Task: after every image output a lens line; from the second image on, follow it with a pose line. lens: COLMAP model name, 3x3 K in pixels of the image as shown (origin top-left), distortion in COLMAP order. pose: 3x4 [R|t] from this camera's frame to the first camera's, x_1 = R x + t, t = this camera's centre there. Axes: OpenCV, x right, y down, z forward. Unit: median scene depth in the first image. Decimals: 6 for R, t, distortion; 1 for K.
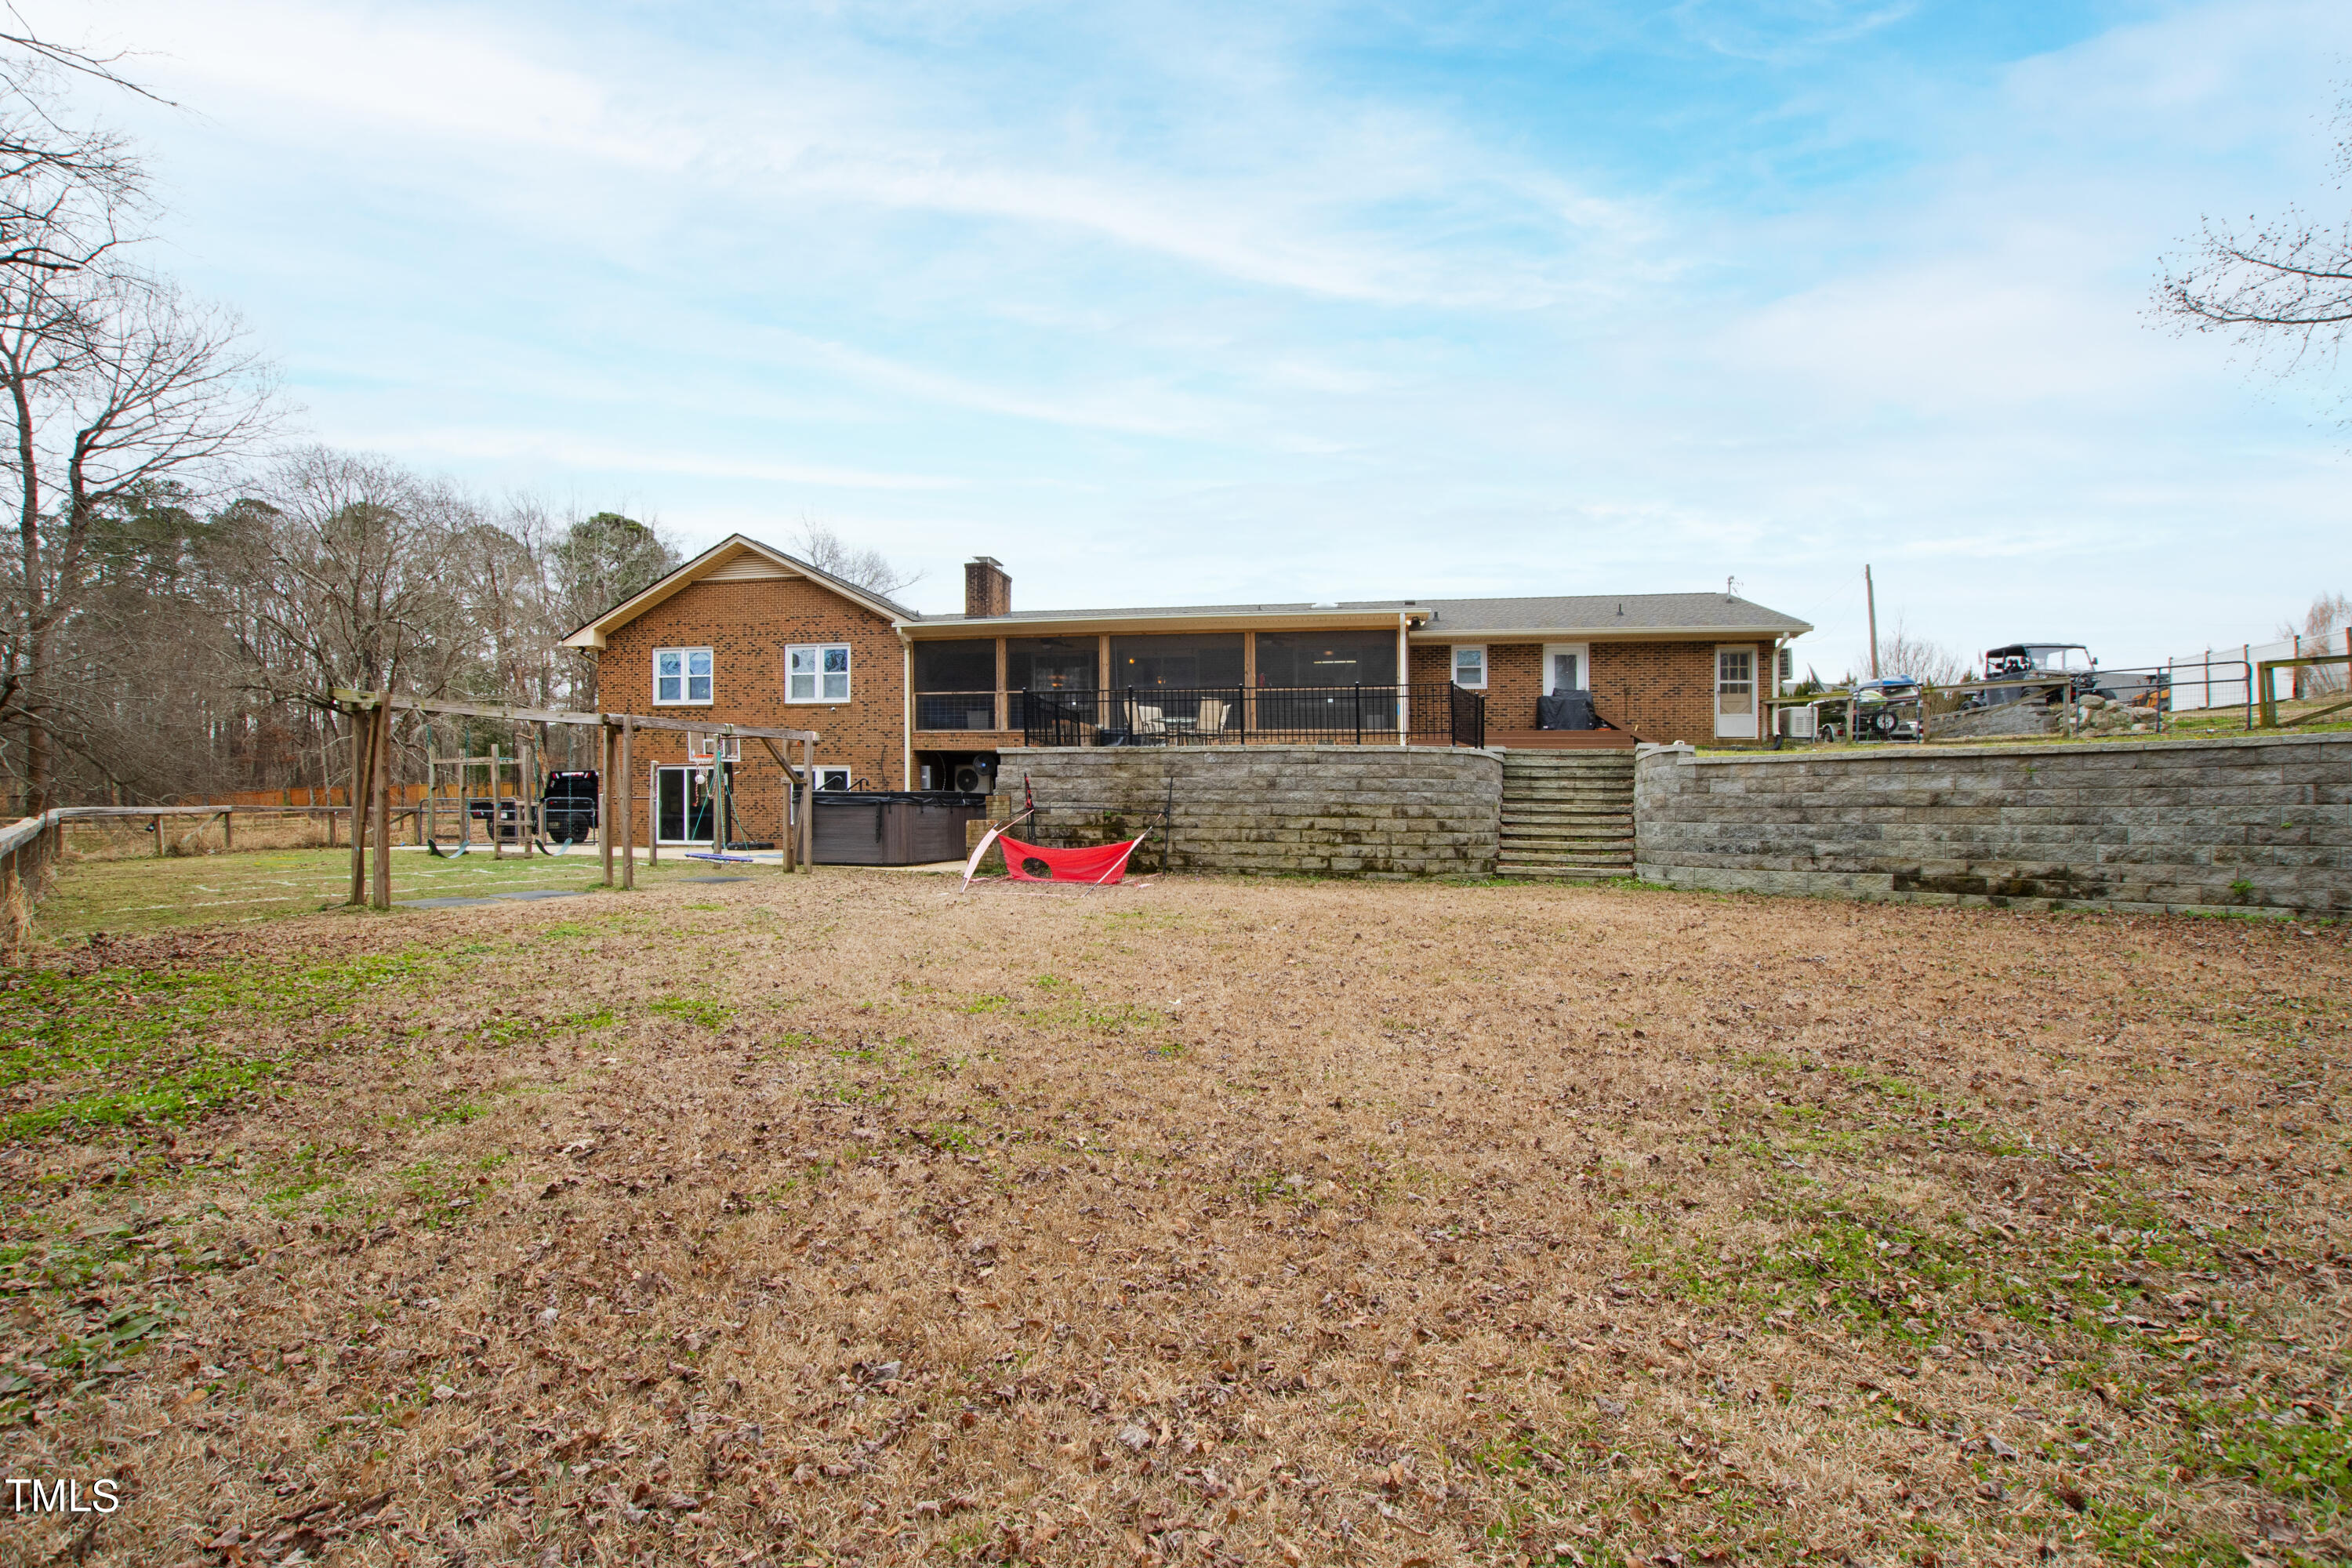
lens RADIAL K [[1018.4, 0, 1182.3], [0, 1018.4, 803.5], [0, 0, 1]] dist [-0.004865, -0.000674]
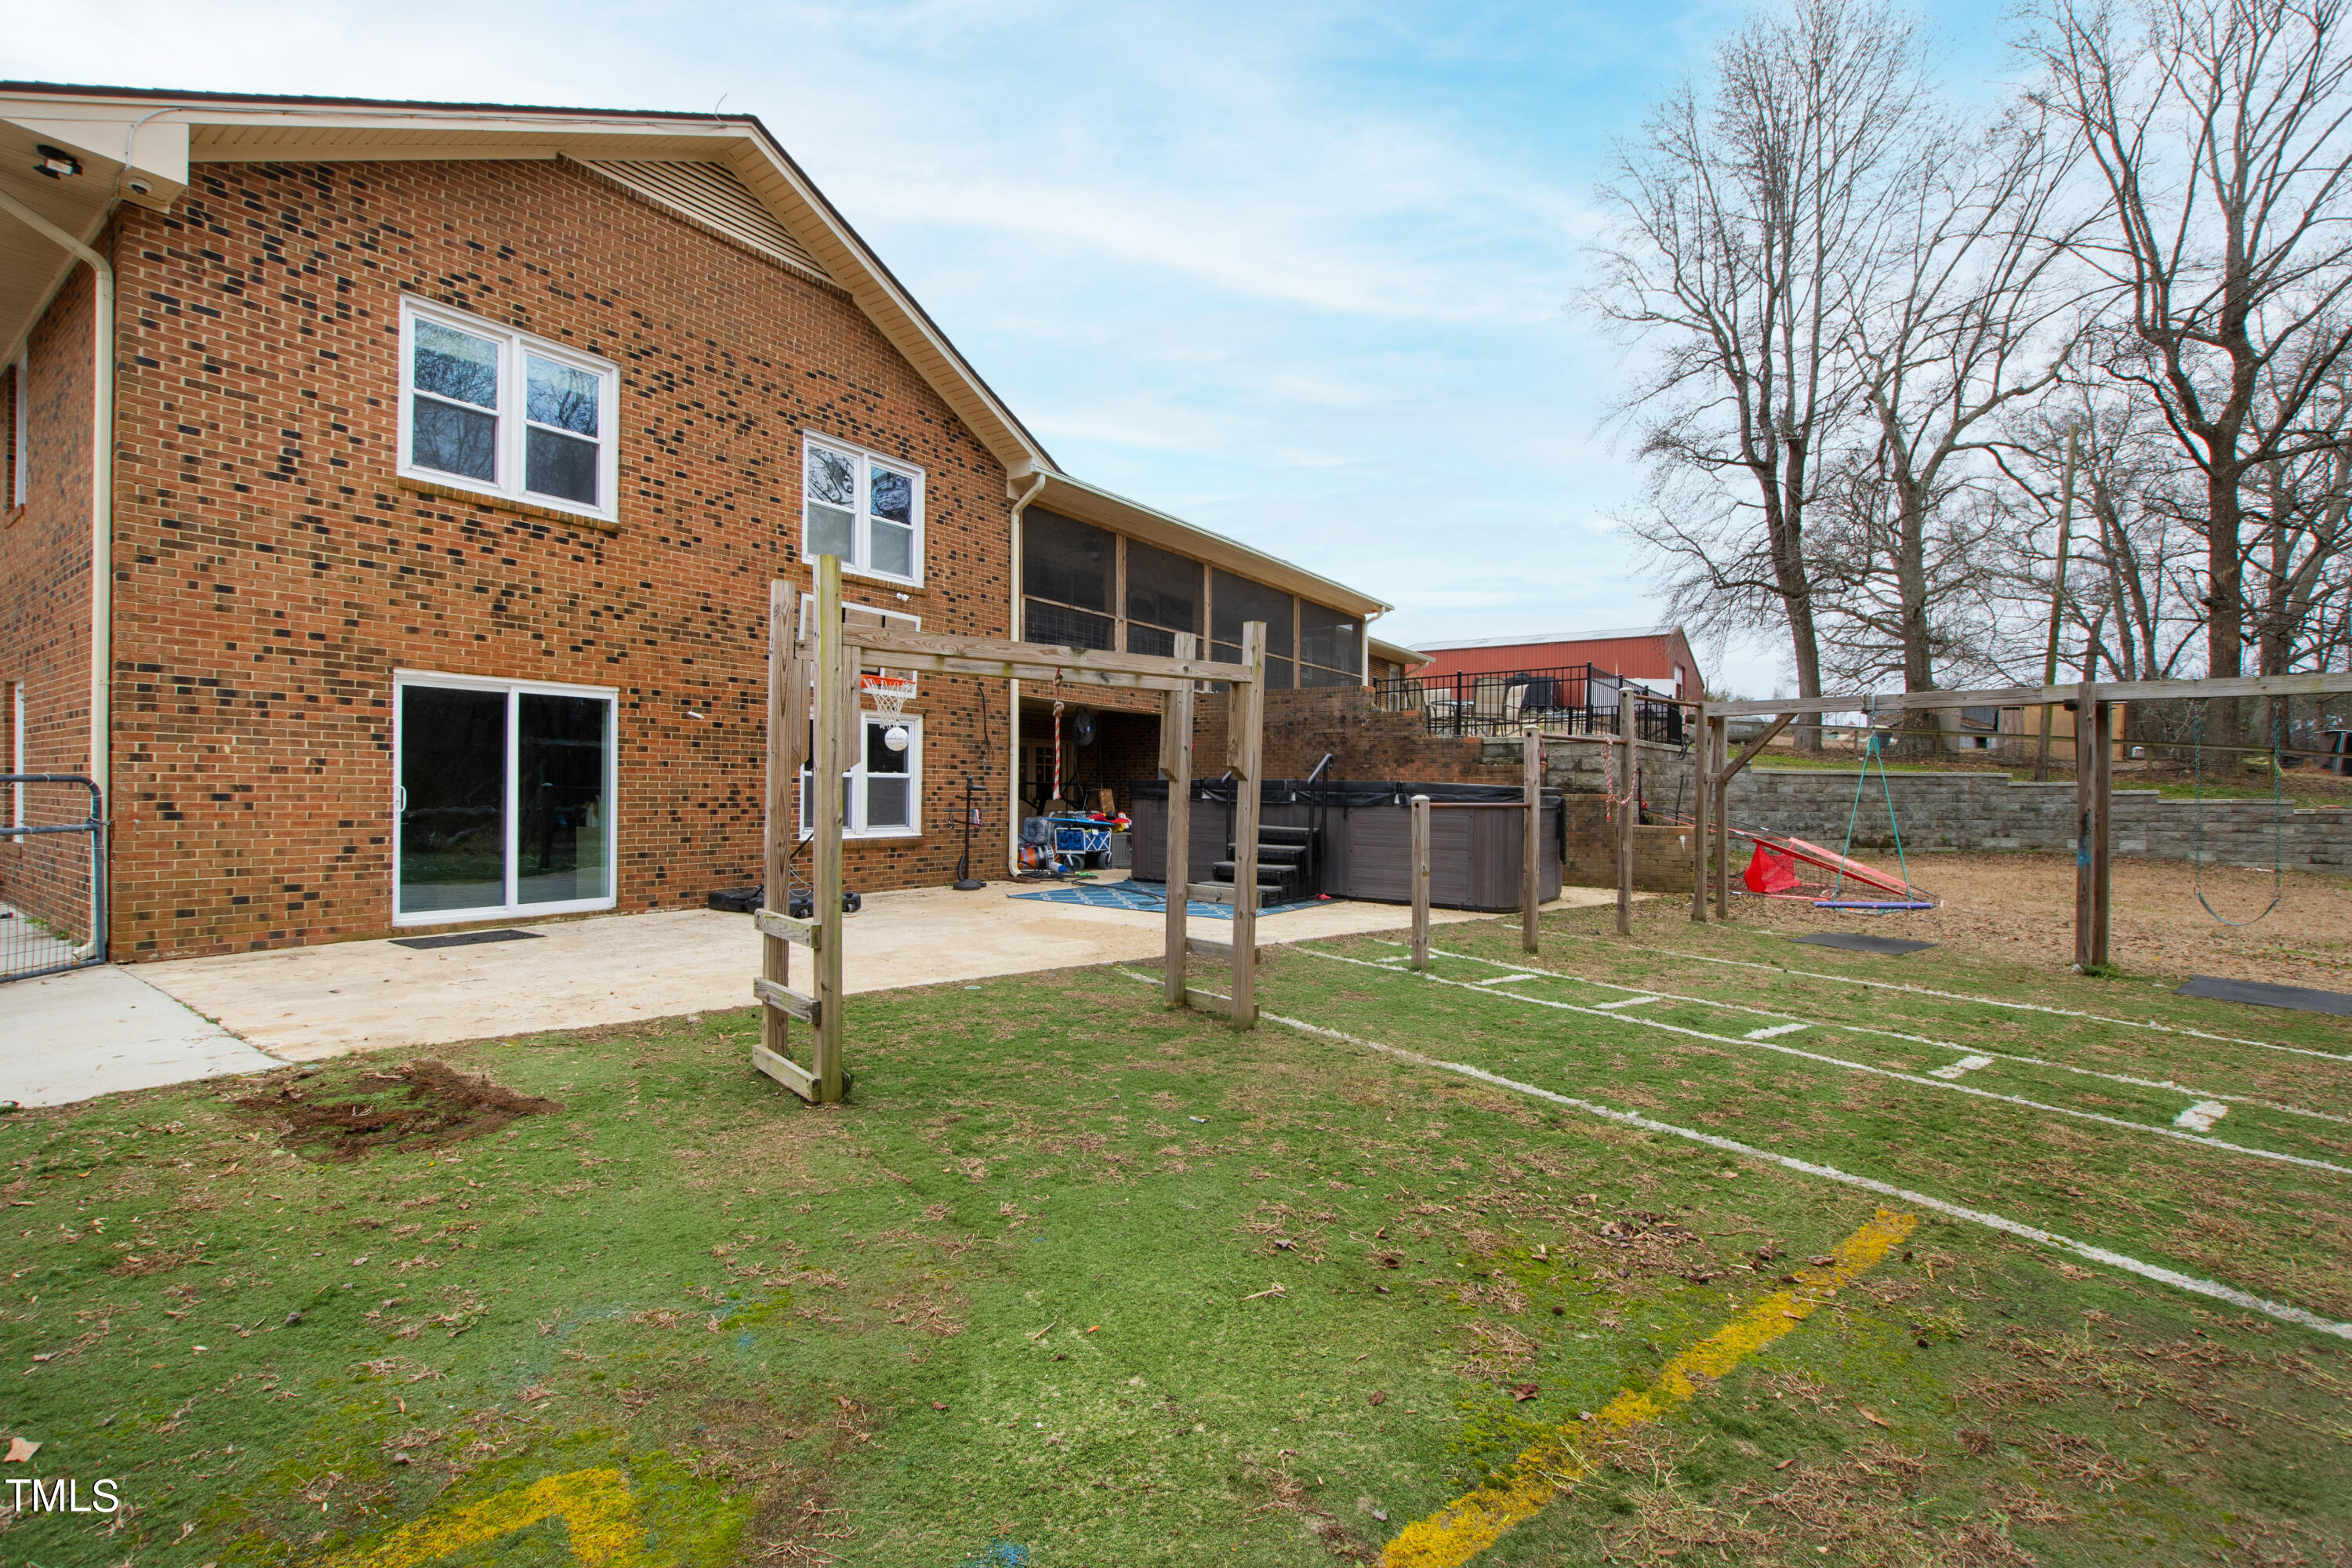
lens RADIAL K [[1018.4, 0, 1180.6], [0, 1018.4, 778.1], [0, 0, 1]] dist [-0.004865, -0.000674]
pose [[0.419137, 0.009337, 0.907875, -0.715736], [-0.015111, 0.999880, -0.003307, -0.007448], [-0.907797, -0.012333, 0.419228, 0.668645]]
